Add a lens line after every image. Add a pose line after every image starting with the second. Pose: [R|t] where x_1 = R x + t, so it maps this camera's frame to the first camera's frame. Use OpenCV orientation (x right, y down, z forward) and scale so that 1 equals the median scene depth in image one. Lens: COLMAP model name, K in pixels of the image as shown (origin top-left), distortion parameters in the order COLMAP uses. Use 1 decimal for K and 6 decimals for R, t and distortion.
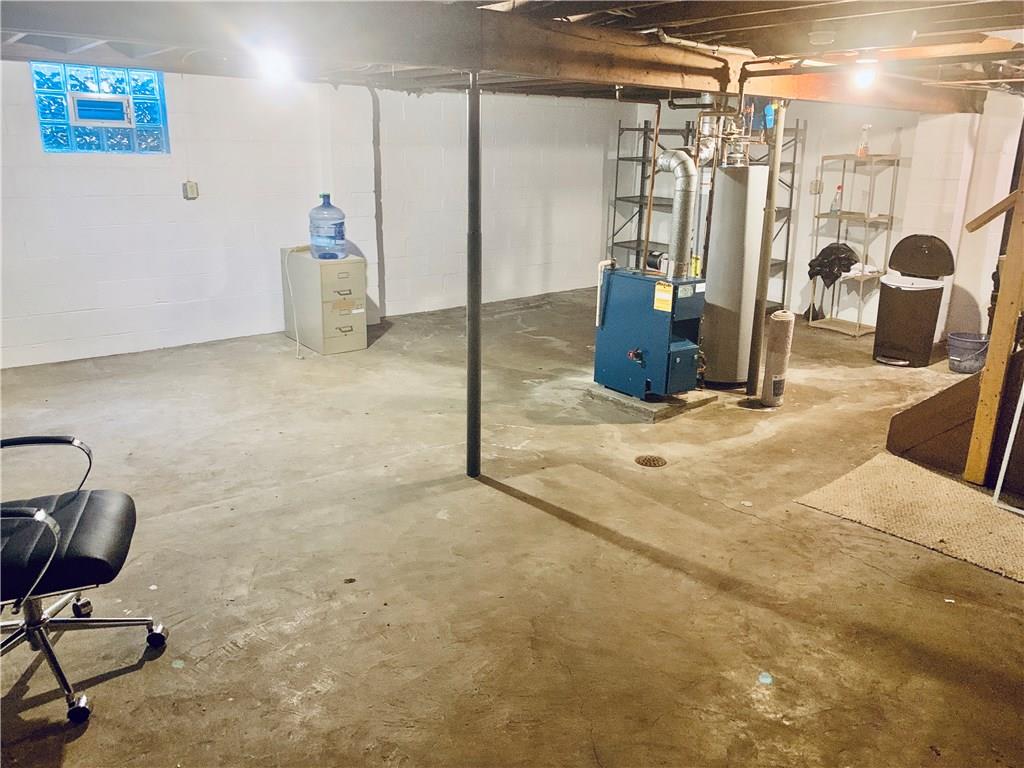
lens RADIAL K [[790.0, 0, 512.0], [0, 790.0, 384.0], [0, 0, 1]] dist [-0.008038, -0.011990]
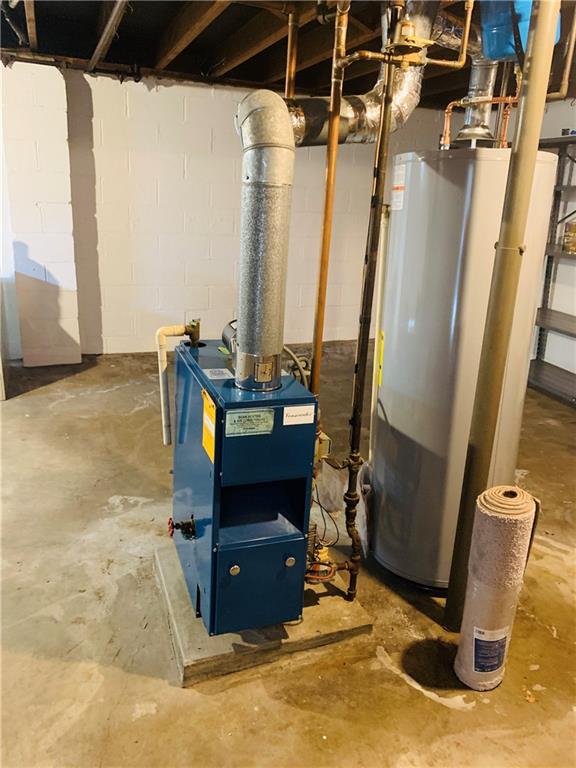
lens RADIAL K [[592.5, 0, 316.1], [0, 592.5, 364.2], [0, 0, 1]] dist [-0.008038, -0.011990]
pose [[0.965578, 0.115814, -0.232909, 0.299923], [-0.122101, 0.992436, -0.012710, -0.137455], [0.229676, 0.040711, 0.972415, 0.645518]]
